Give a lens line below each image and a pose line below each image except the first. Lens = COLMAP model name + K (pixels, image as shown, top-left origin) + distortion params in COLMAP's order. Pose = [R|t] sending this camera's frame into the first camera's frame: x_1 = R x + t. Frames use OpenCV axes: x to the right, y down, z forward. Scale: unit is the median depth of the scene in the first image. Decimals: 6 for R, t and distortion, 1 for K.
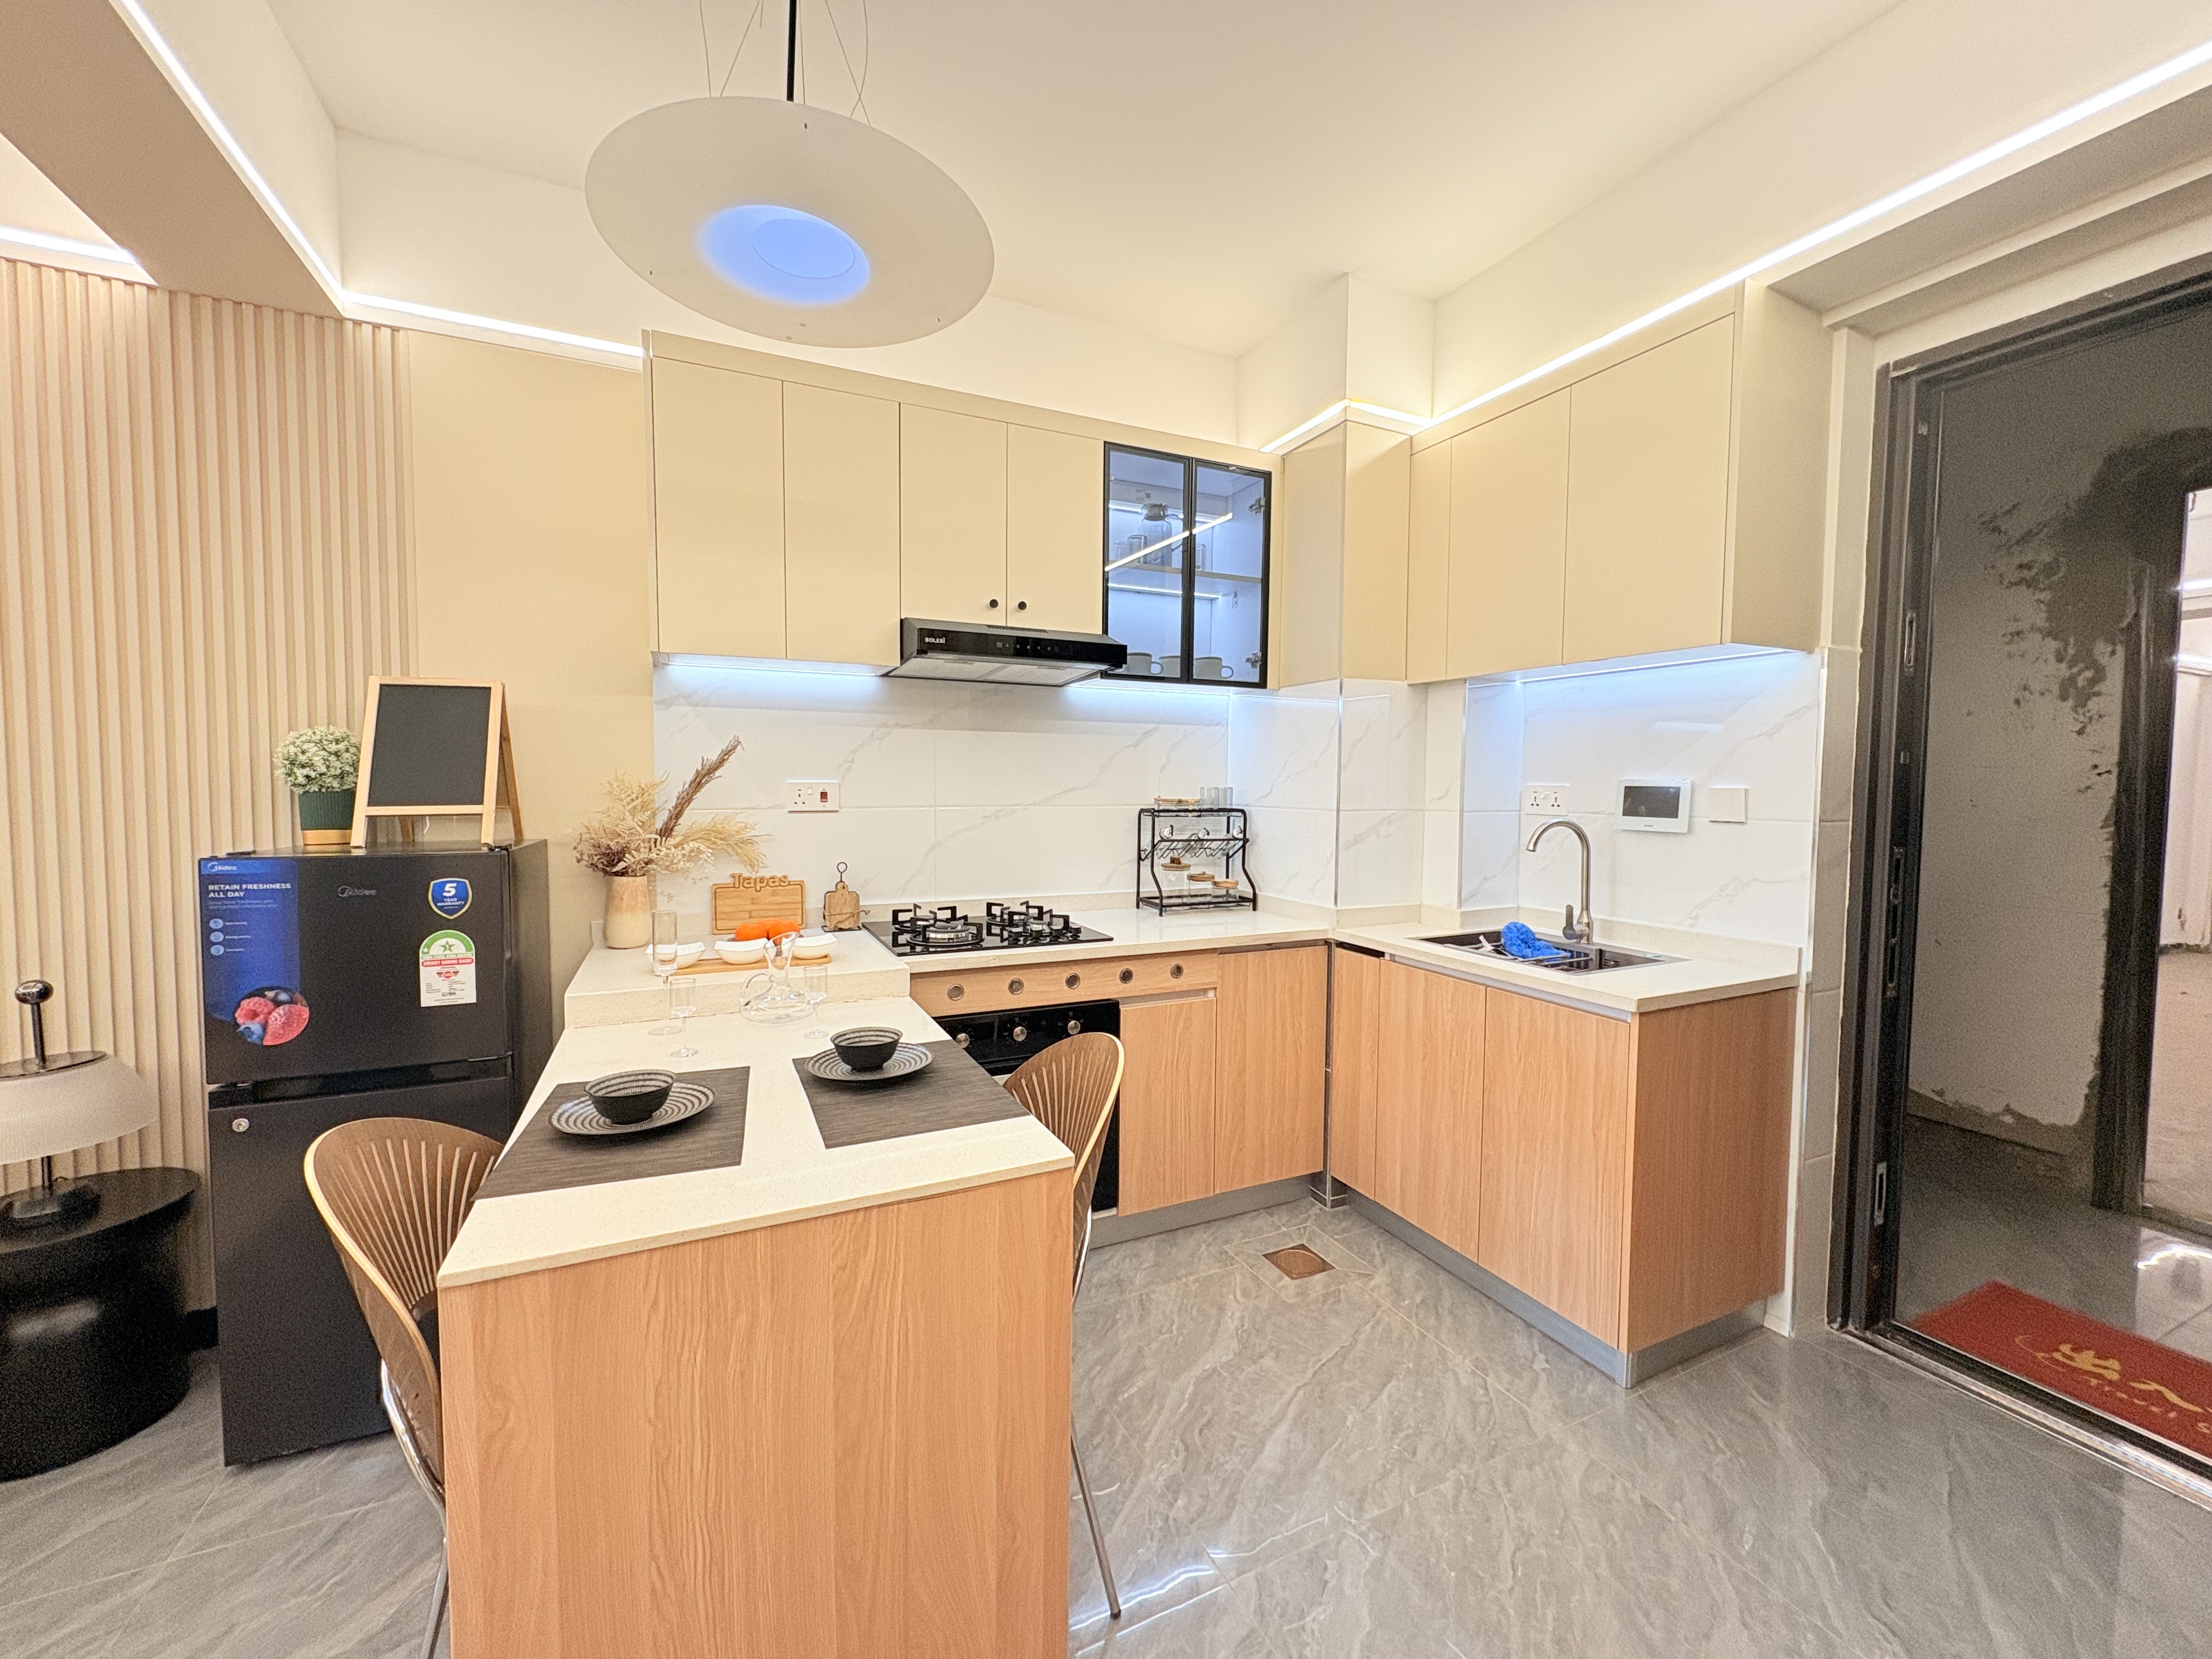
lens RADIAL K [[882.0, 0, 1105.9], [0, 882.0, 826.5], [0, 0, 1]] dist [-0.001573, -0.000097]
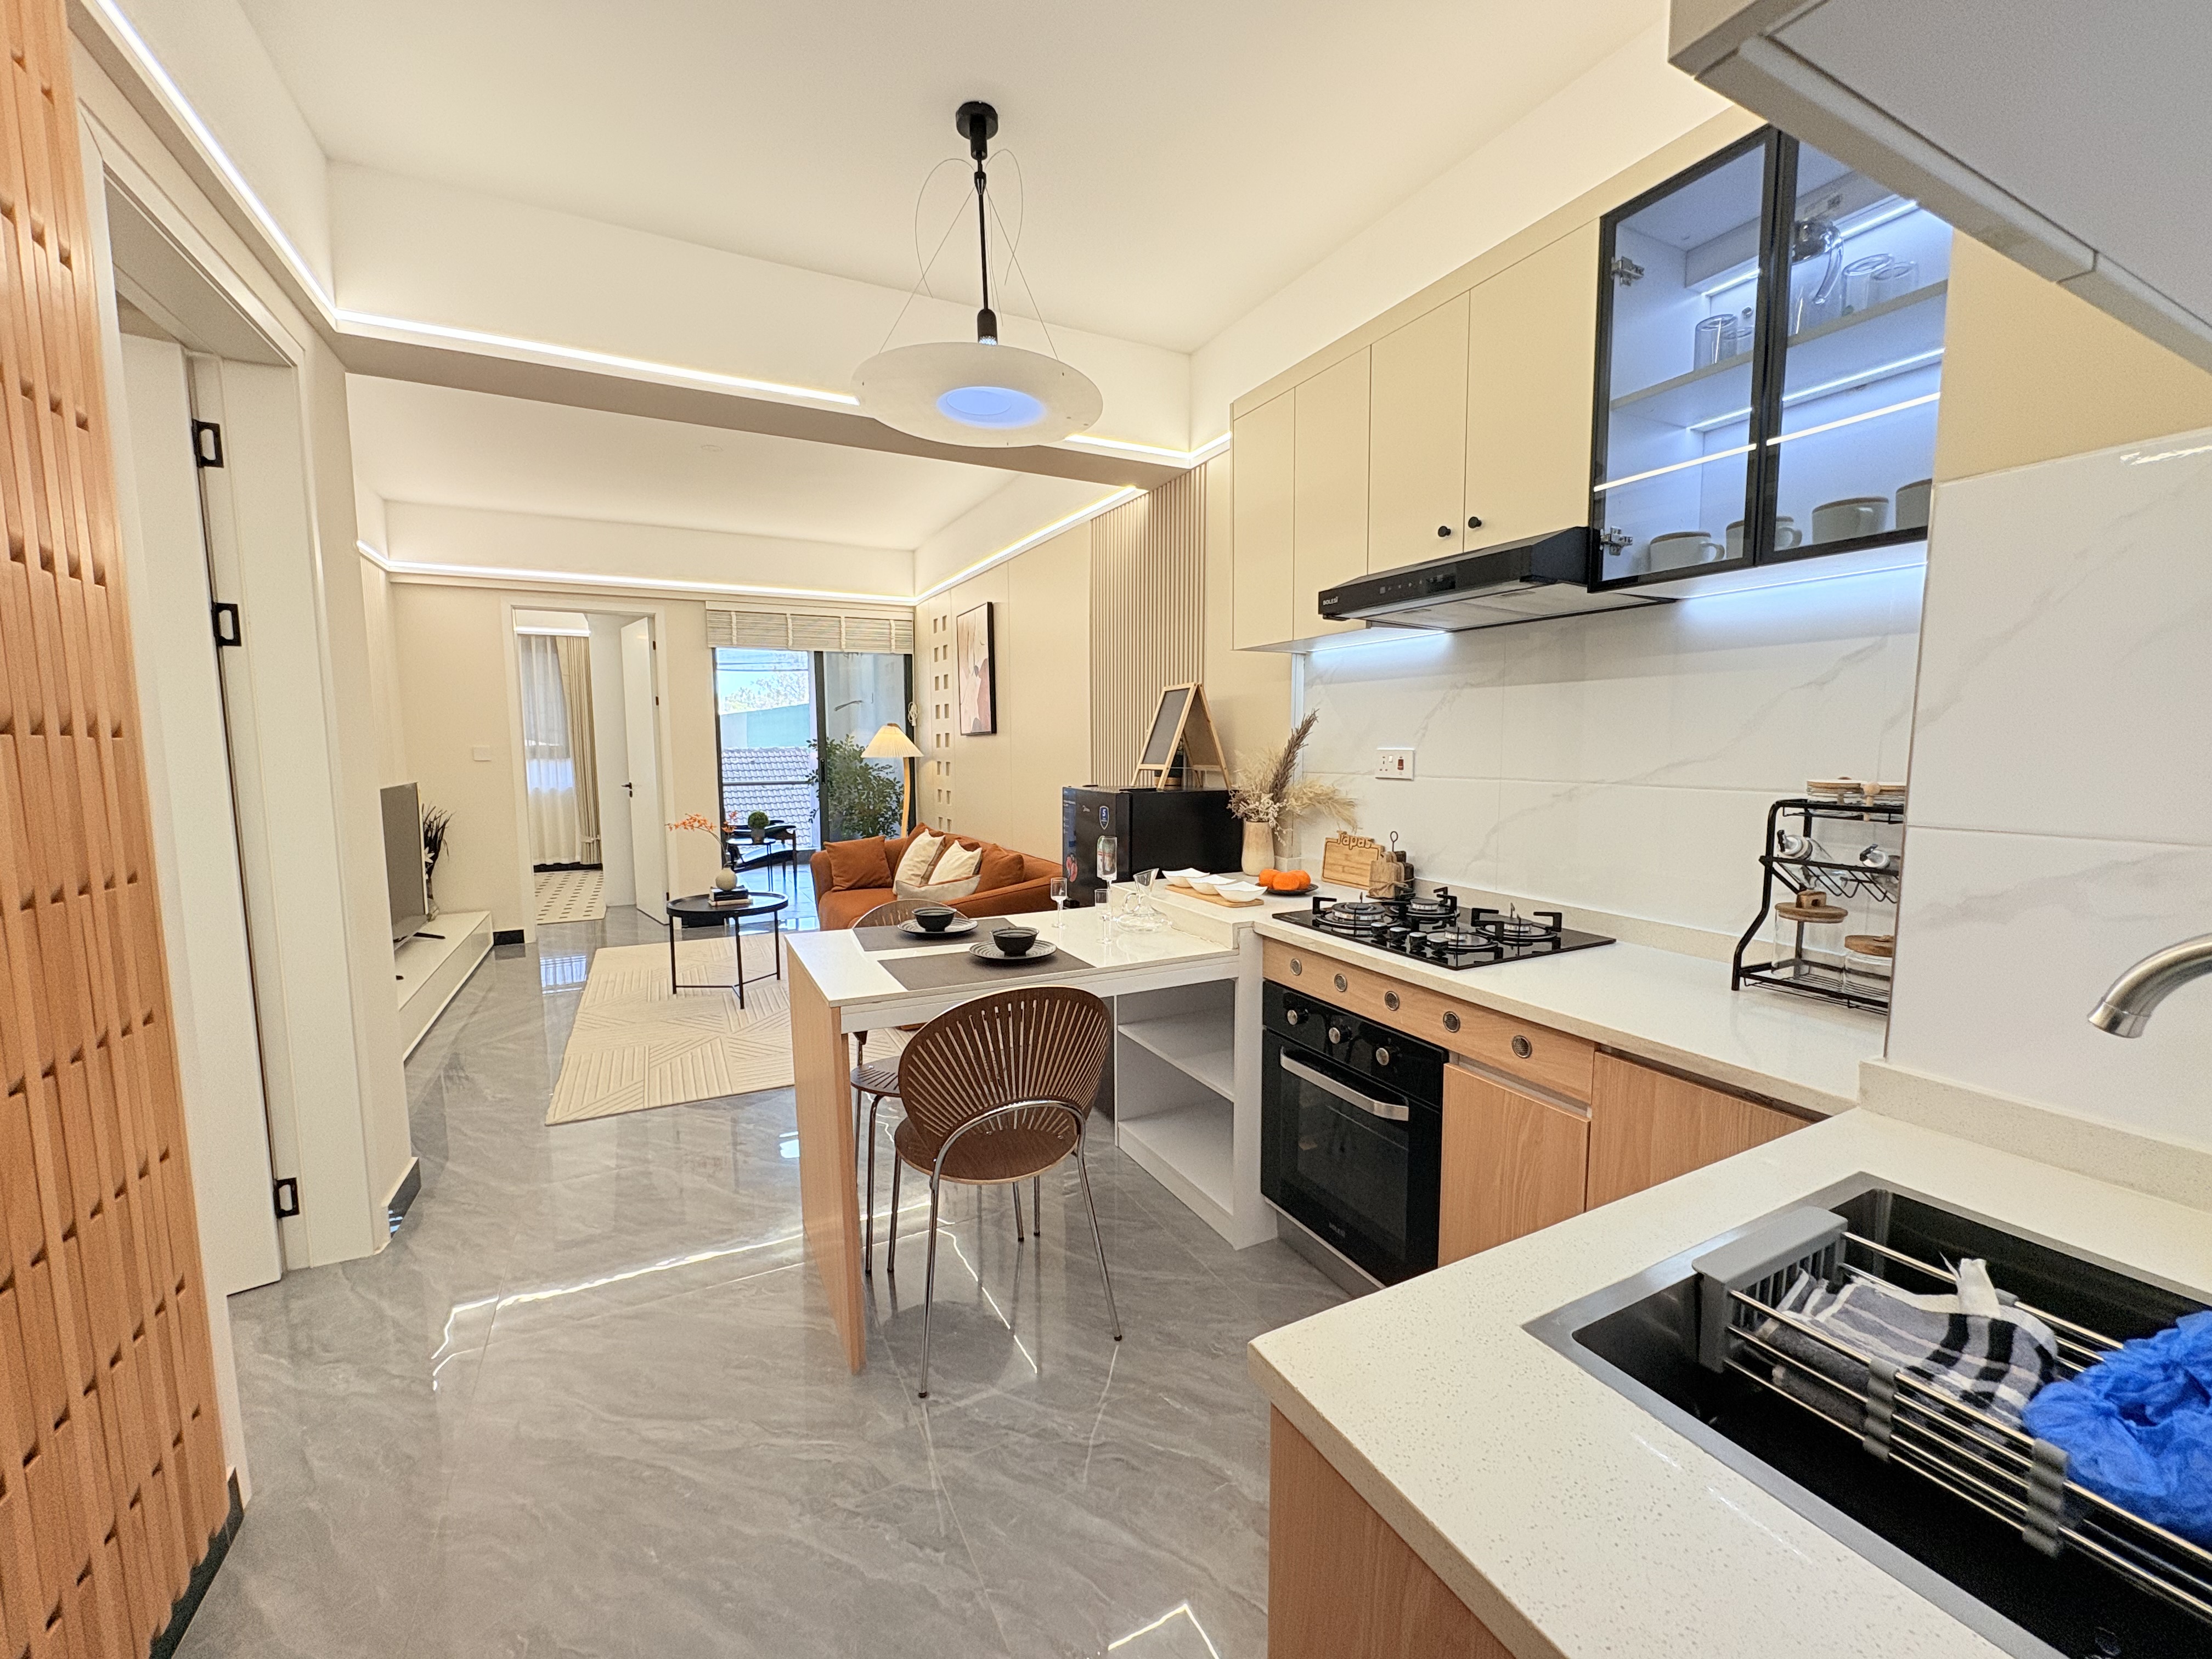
lens RADIAL K [[882.0, 0, 1105.0], [0, 882.0, 826.9], [0, 0, 1]] dist [-0.001573, -0.000097]
pose [[0.033909, 0.090871, -0.995285, 0.662838], [-0.046271, 0.994933, 0.089262, -0.036934], [0.998353, 0.043026, 0.037942, 0.633194]]
